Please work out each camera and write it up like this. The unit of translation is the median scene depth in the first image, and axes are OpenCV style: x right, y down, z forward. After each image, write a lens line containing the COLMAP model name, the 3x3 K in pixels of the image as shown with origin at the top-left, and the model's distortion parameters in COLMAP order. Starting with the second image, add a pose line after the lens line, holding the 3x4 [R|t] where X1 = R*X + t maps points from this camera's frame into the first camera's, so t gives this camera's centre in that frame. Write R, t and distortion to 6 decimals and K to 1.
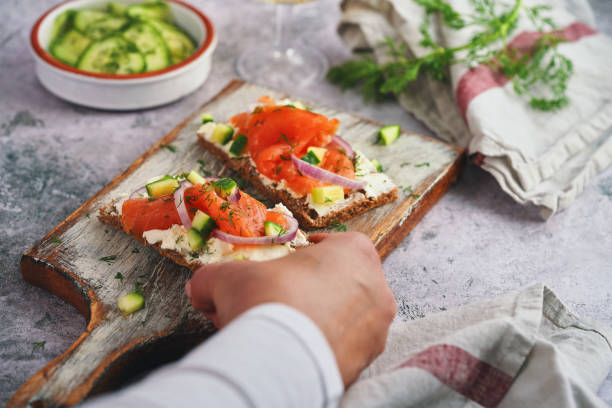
lens RADIAL K [[1724.4, 0, 306.0], [0, 1724.4, 204.0], [0, 0, 1]] dist [-0.140034, -1.003276]
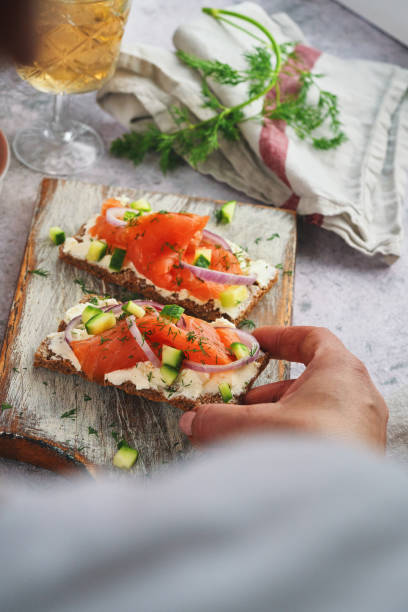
lens RADIAL K [[1724.4, 0, 204.0], [0, 1724.4, 306.0], [0, 0, 1]] dist [-0.140034, -1.003276]
pose [[0.909170, -0.221210, 0.352811, -0.349427], [0.163383, 0.968794, 0.186399, -0.184637], [-0.383035, -0.111825, 0.916940, 0.058797]]
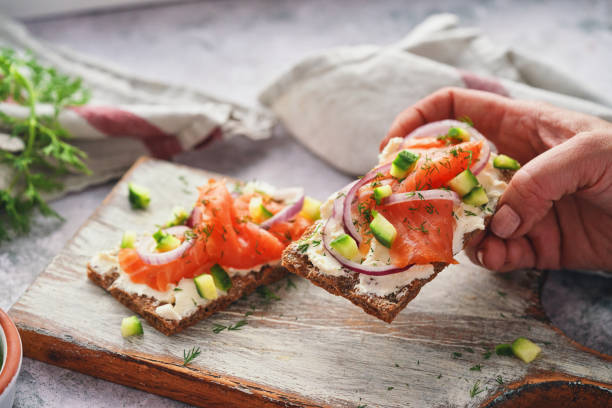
lens RADIAL K [[1724.4, 0, 306.0], [0, 1724.4, 204.0], [0, 0, 1]] dist [-0.140034, -1.003276]
pose [[-0.130947, -0.589333, 0.797208, -0.675437], [0.500472, 0.654851, 0.566302, -0.499697], [-0.855793, 0.473136, 0.209193, 0.768913]]
